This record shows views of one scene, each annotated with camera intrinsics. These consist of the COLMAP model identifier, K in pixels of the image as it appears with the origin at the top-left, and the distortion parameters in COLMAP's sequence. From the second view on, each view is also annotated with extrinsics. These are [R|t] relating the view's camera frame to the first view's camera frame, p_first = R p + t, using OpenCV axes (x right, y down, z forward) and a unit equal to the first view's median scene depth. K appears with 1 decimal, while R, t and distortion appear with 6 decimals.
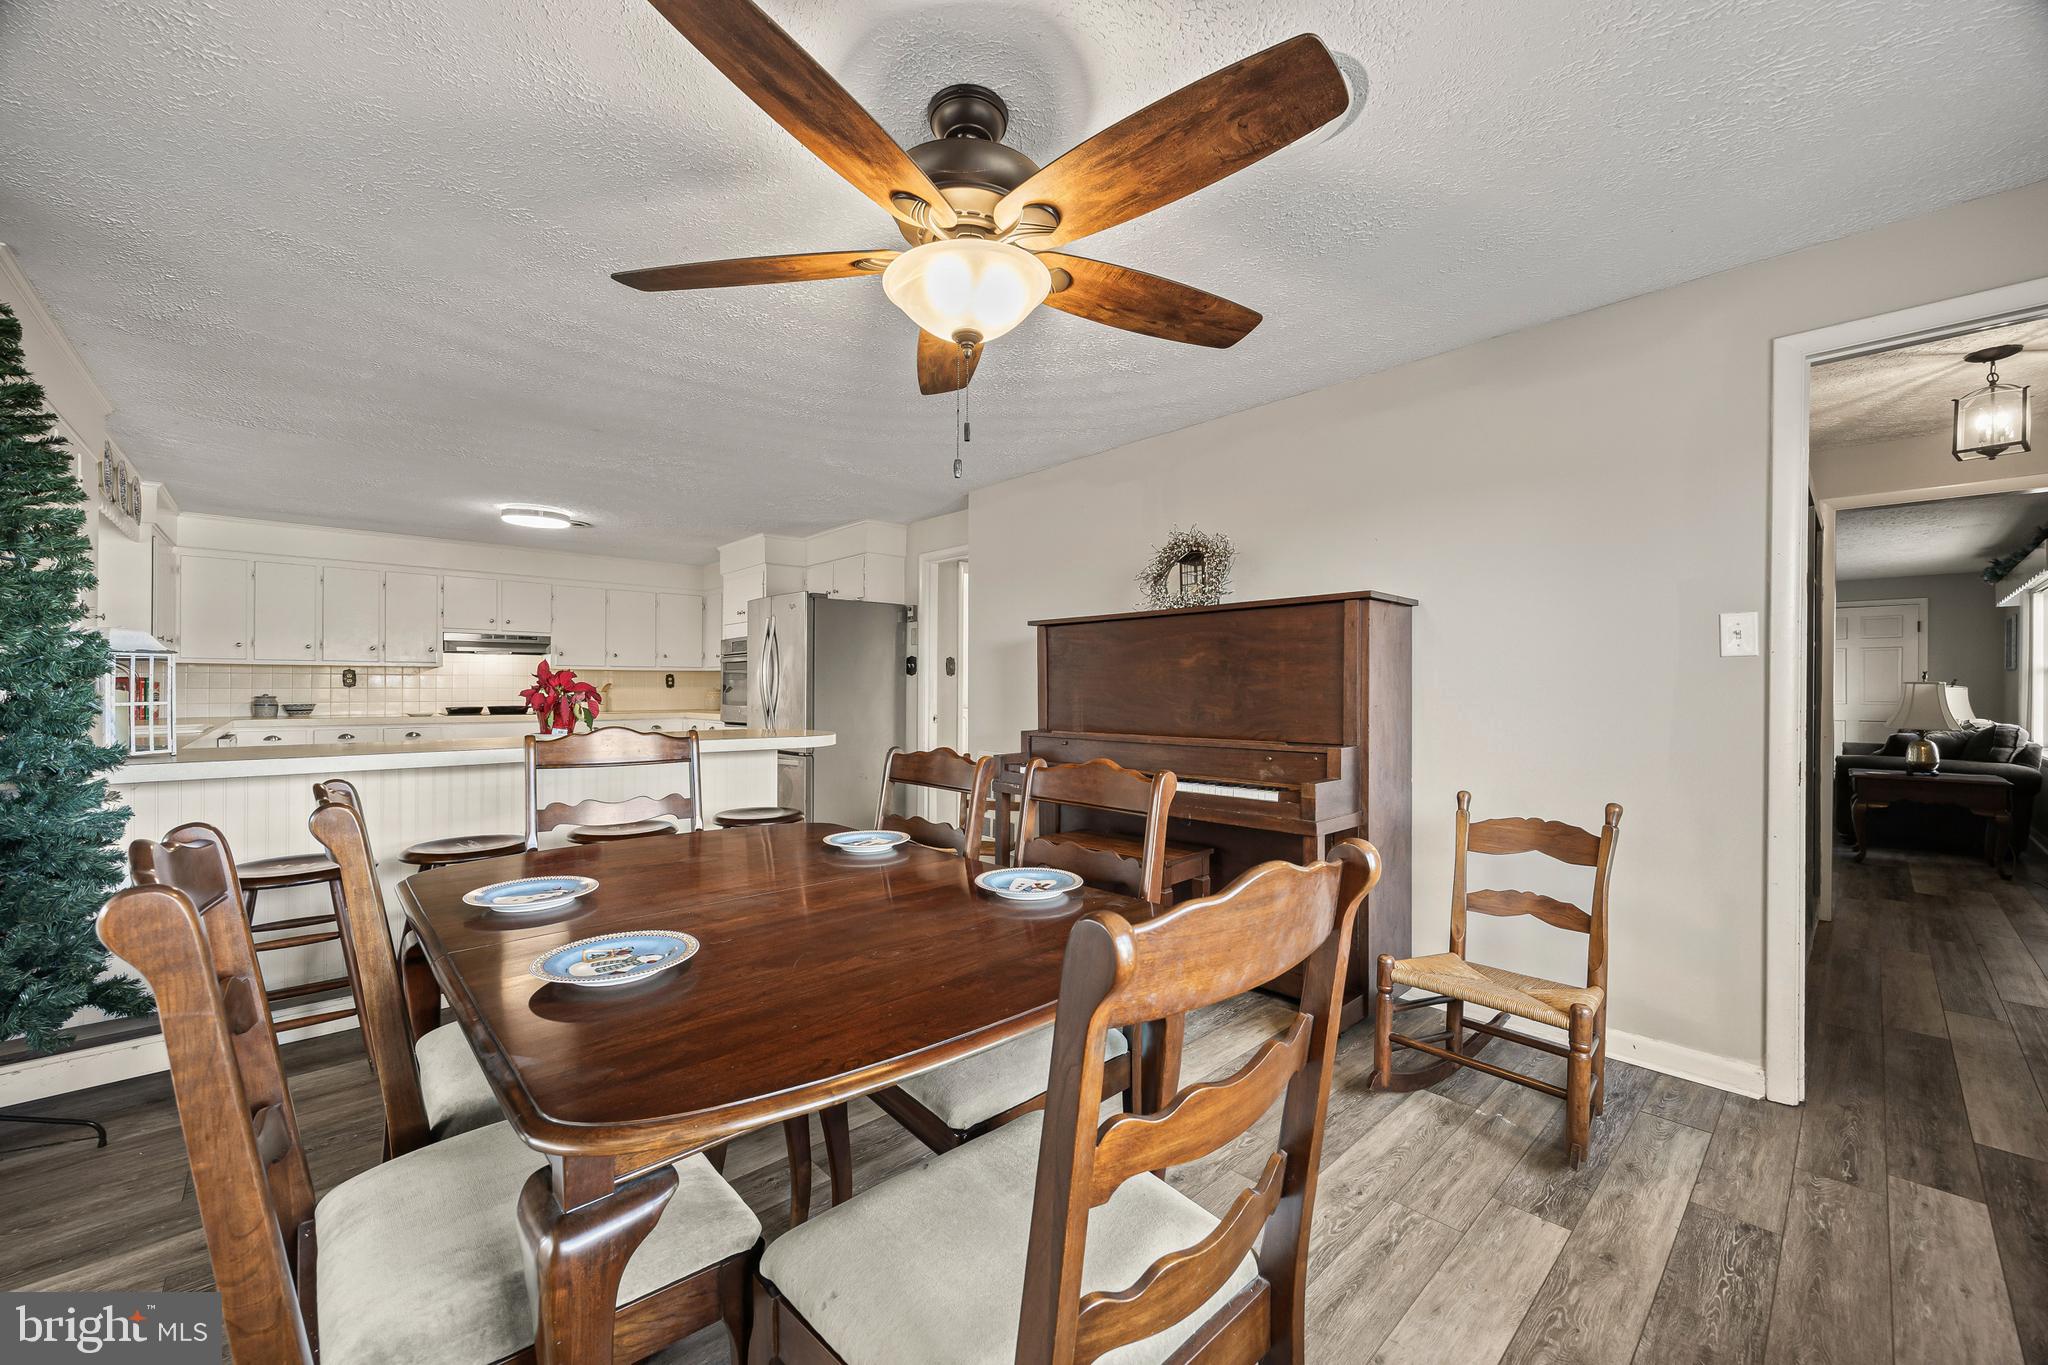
lens RADIAL K [[789.5, 0, 1023.4], [0, 789.5, 684.0], [0, 0, 1]] dist [-0.001597, 0.000474]
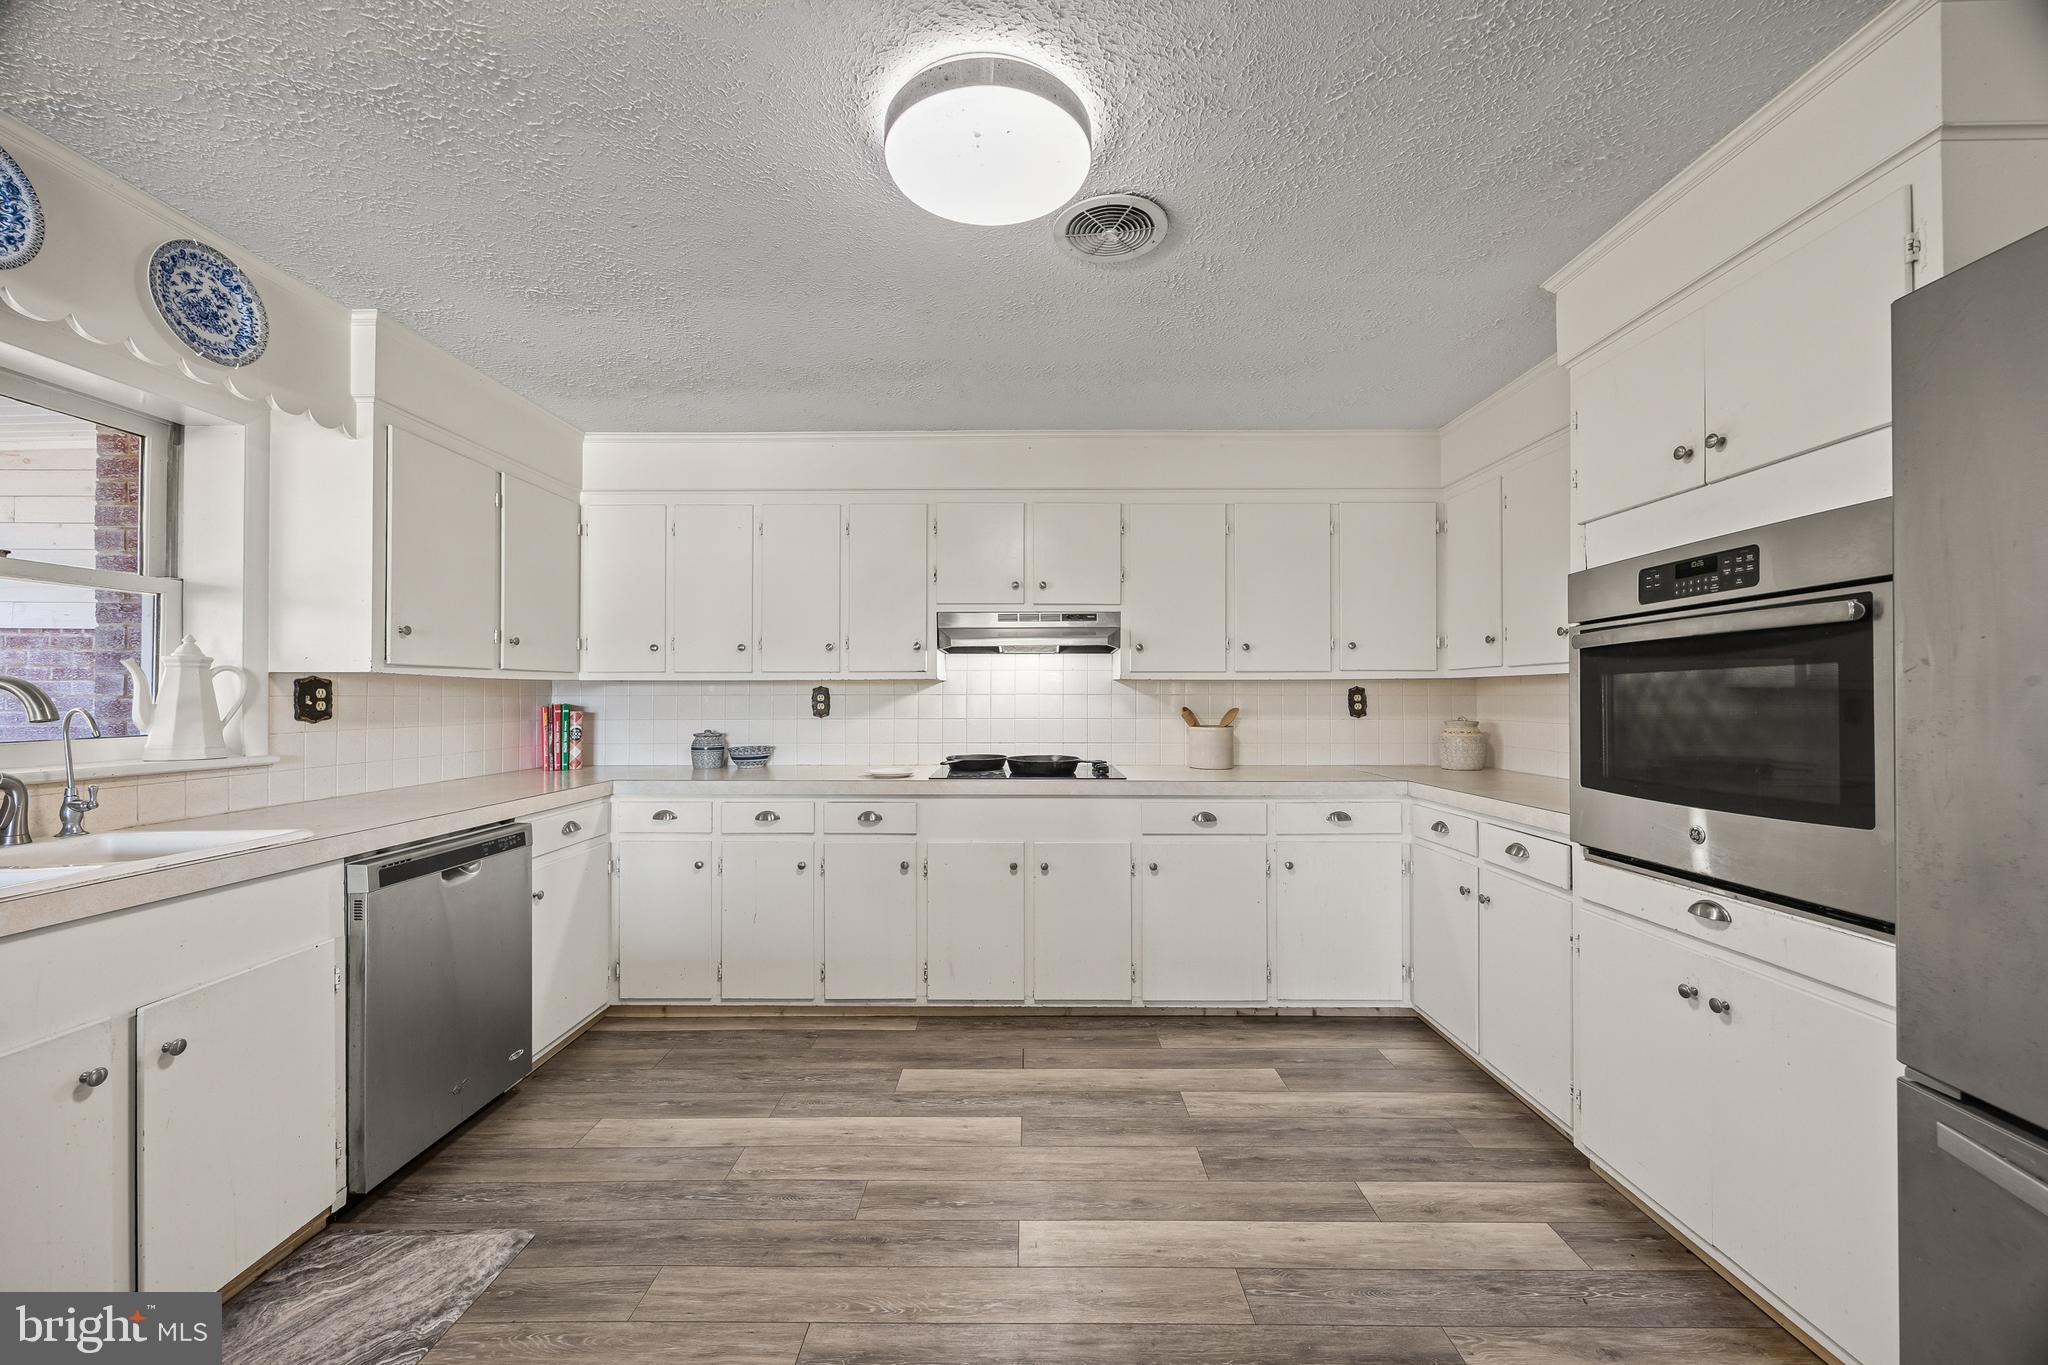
lens RADIAL K [[789.5, 0, 1024.7], [0, 789.5, 687.2], [0, 0, 1]] dist [-0.001597, 0.000474]
pose [[0.727750, -0.010938, -0.685755, -0.404416], [0.006250, 0.999937, -0.009317, -0.013953], [0.685814, 0.002494, 0.727772, 0.788838]]
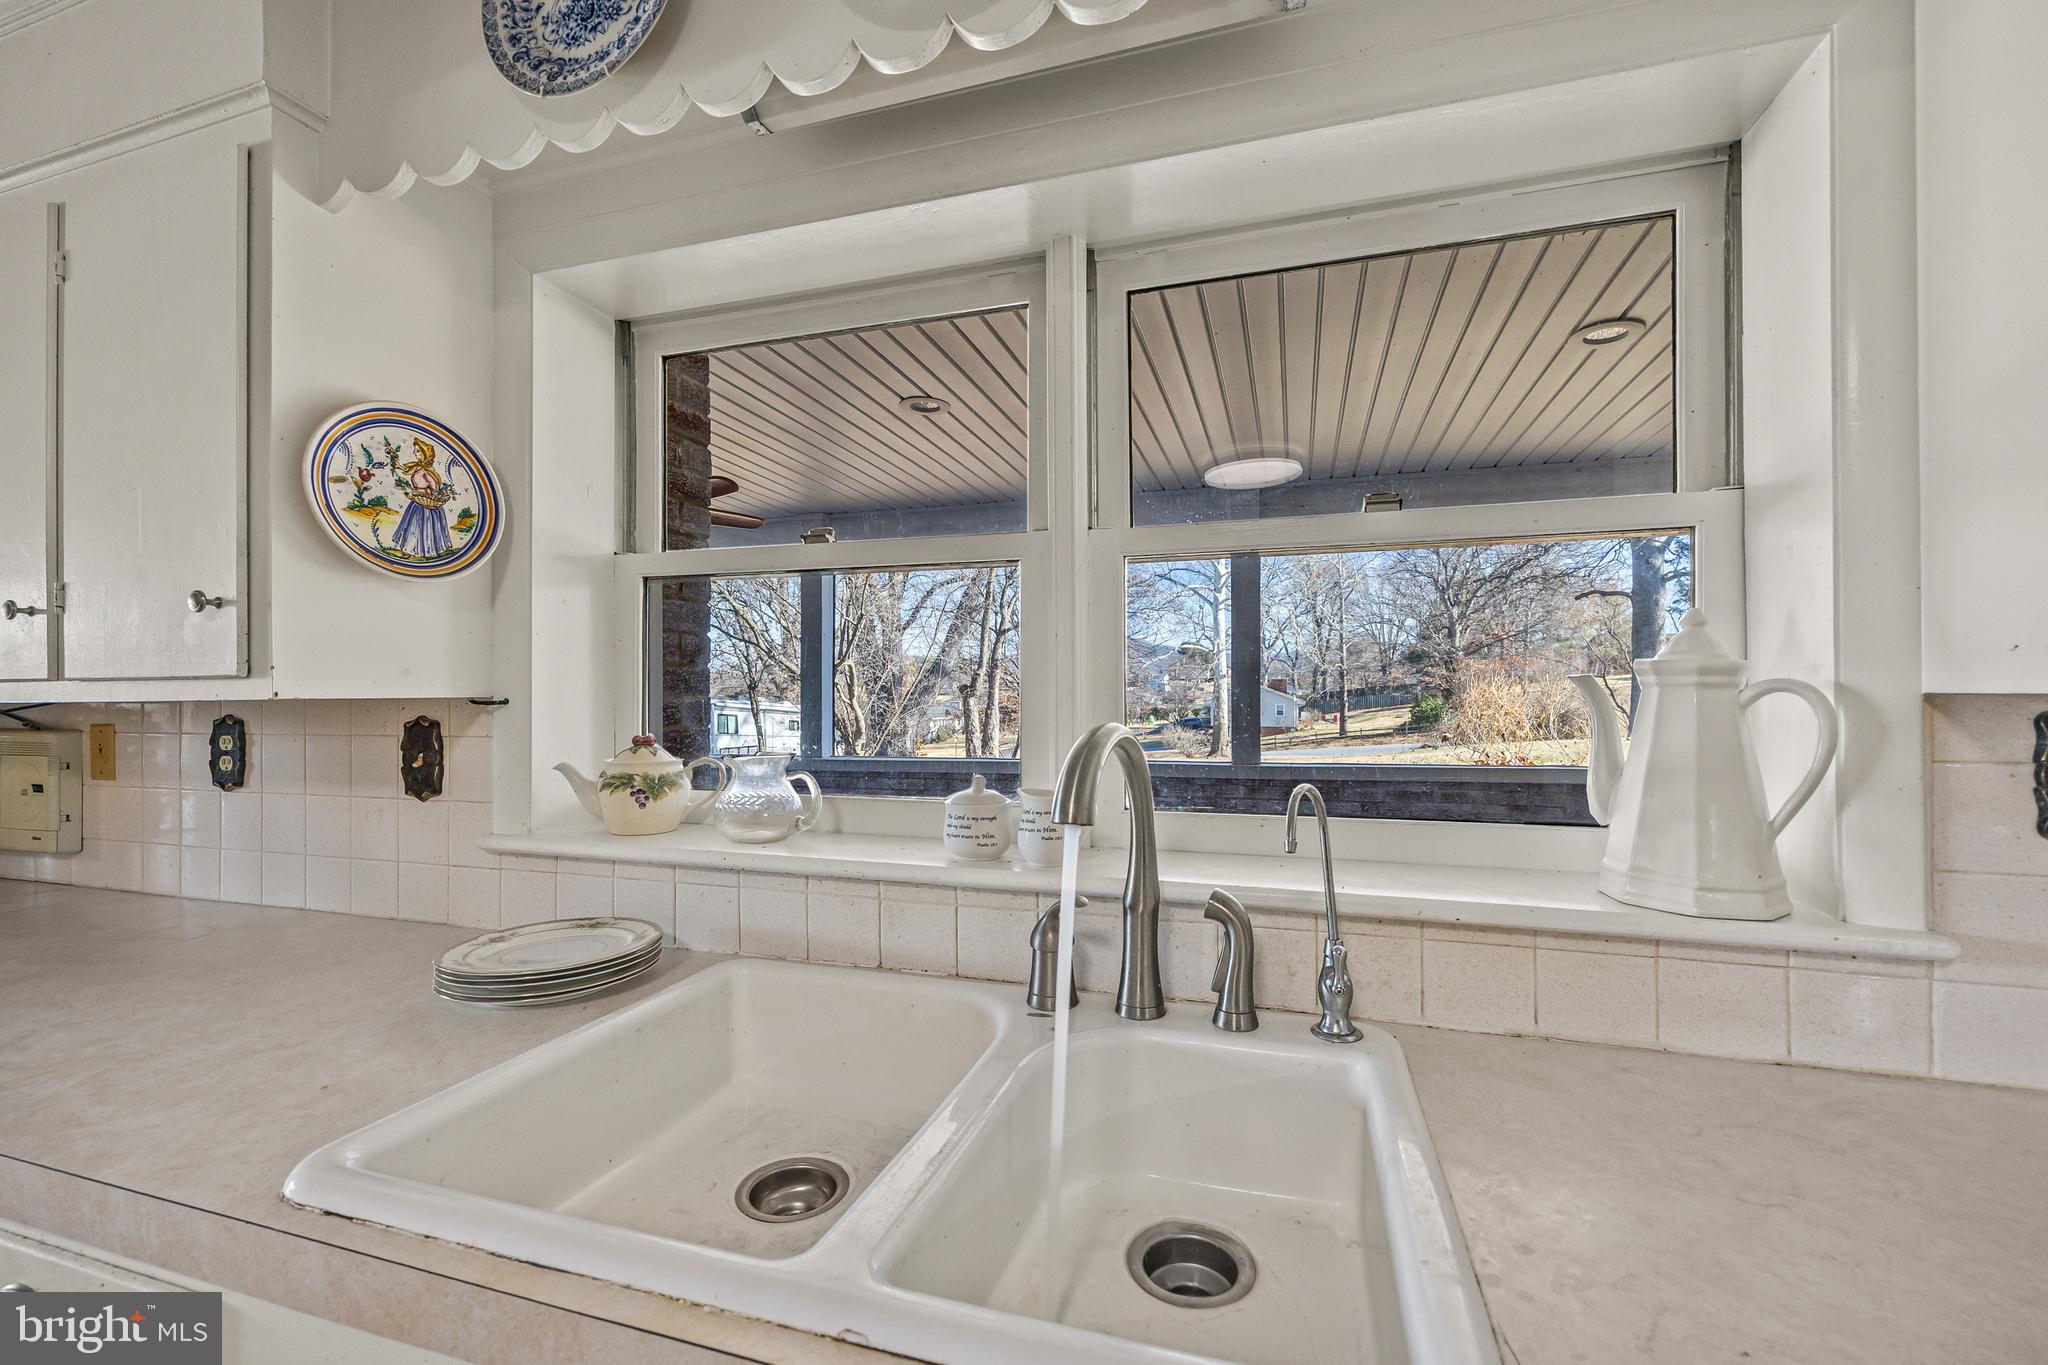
lens RADIAL K [[789.5, 0, 1049.4], [0, 789.5, 691.3], [0, 0, 1]] dist [-0.001597, 0.000474]
pose [[-0.876863, 0.000443, -0.480741, -0.800946], [0.004006, 0.999972, -0.006385, -0.028444], [0.480724, -0.007524, -0.876839, 0.875056]]
